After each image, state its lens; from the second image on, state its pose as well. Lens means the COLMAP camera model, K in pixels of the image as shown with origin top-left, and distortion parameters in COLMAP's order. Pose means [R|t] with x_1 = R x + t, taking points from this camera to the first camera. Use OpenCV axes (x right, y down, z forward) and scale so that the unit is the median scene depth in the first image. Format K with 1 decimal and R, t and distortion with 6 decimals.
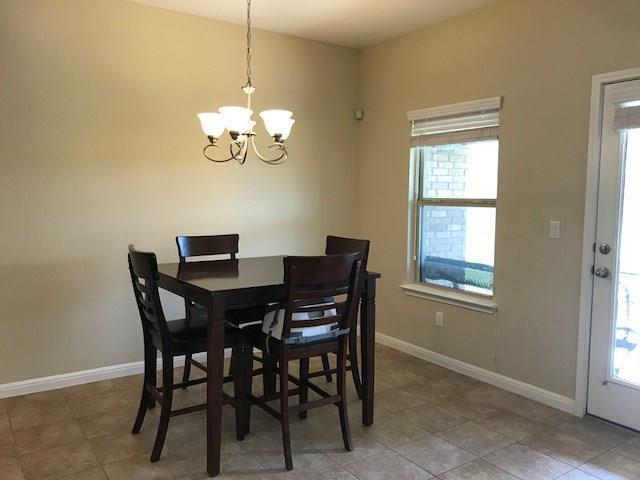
lens RADIAL K [[524.2, 0, 320.1], [0, 524.2, 238.0], [0, 0, 1]] dist [0.009492, -0.010697]
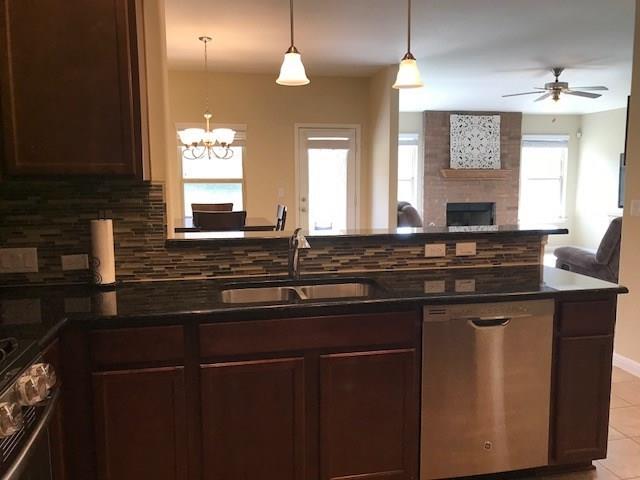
lens RADIAL K [[524.2, 0, 317.9], [0, 524.2, 244.4], [0, 0, 1]] dist [0.009492, -0.010697]
pose [[0.367255, -0.137790, 0.919857, -1.570157], [0.081400, 0.989933, 0.115788, -0.044568], [-0.926552, 0.032352, 0.374774, 0.072881]]
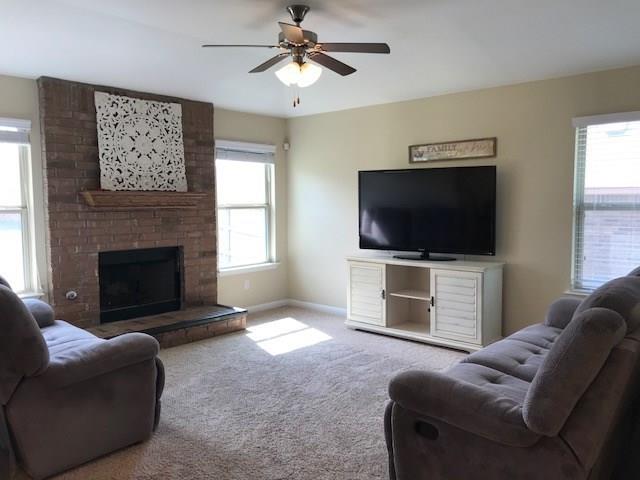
lens RADIAL K [[524.2, 0, 322.5], [0, 524.2, 239.5], [0, 0, 1]] dist [0.009492, -0.010697]
pose [[-0.271504, -0.086292, 0.958561, -1.204036], [0.072783, 0.991280, 0.109852, -0.043235], [-0.959681, 0.099592, -0.262856, 0.125735]]
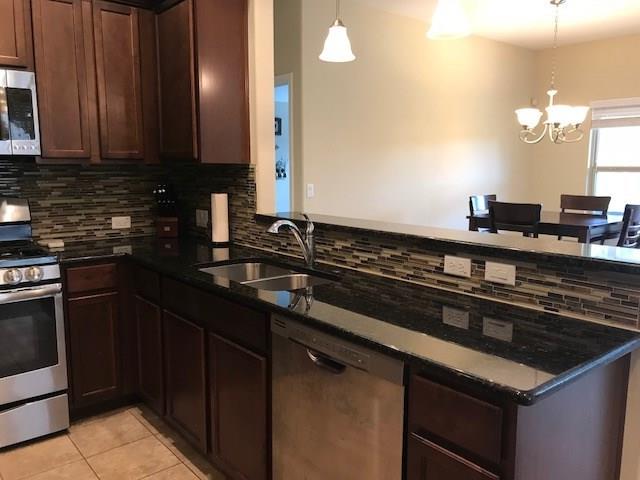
lens RADIAL K [[524.2, 0, 314.8], [0, 524.2, 236.2], [0, 0, 1]] dist [0.009492, -0.010697]
pose [[0.993102, -0.029731, 0.113419, -0.939838], [0.023108, 0.997975, 0.059268, 0.006808], [-0.114951, -0.056238, 0.991778, -0.357806]]
